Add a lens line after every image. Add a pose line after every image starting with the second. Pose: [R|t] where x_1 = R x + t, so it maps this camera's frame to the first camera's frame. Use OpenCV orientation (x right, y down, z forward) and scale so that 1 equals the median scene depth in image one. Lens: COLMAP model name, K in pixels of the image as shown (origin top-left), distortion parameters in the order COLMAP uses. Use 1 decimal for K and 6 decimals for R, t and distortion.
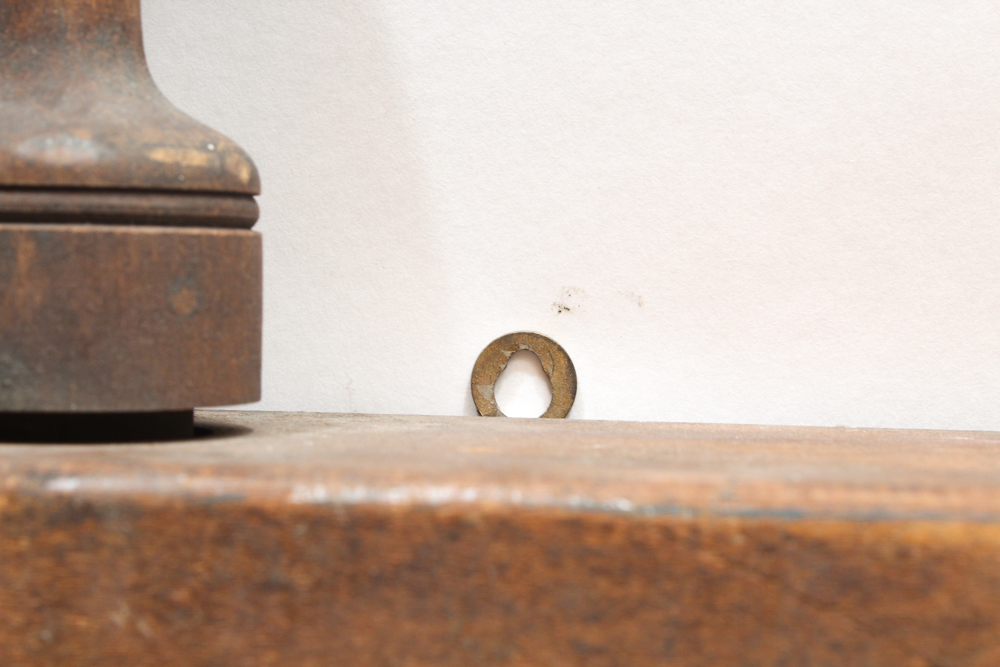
lens RADIAL K [[2187.8, 0, 500.0], [0, 2187.8, 333.5], [0, 0, 1]] dist [0.082164, -0.050124]
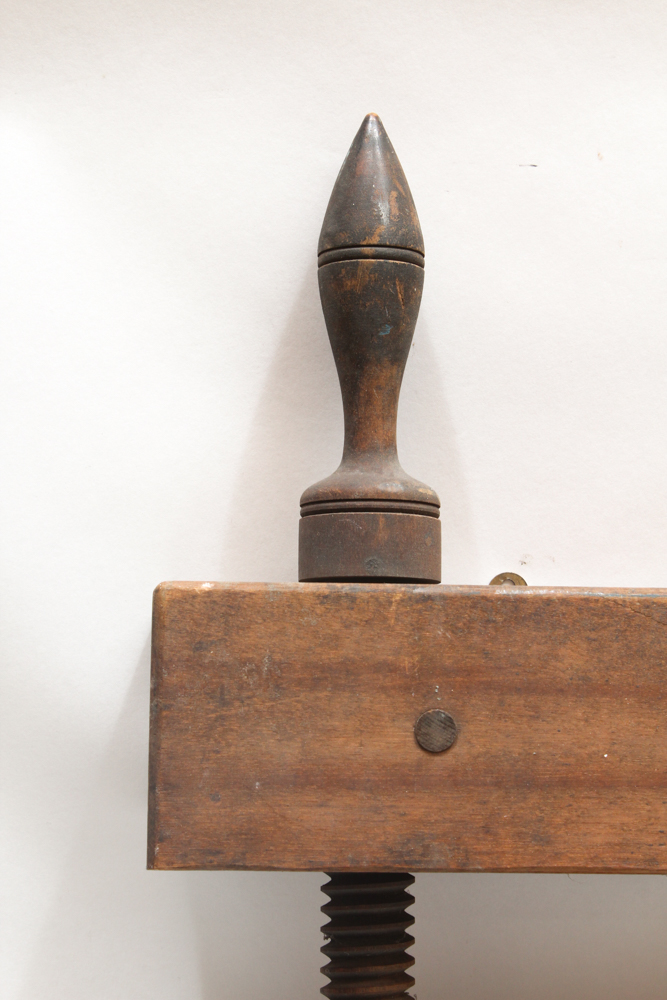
lens RADIAL K [[2187.8, 0, 333.5], [0, 2187.8, 500.0], [0, 0, 1]] dist [0.082164, -0.050124]
pose [[0.989232, 0.011572, 0.145898, -0.776035], [0.010050, 0.989145, -0.146597, 0.396849], [-0.146011, 0.146484, 0.978378, -2.027086]]
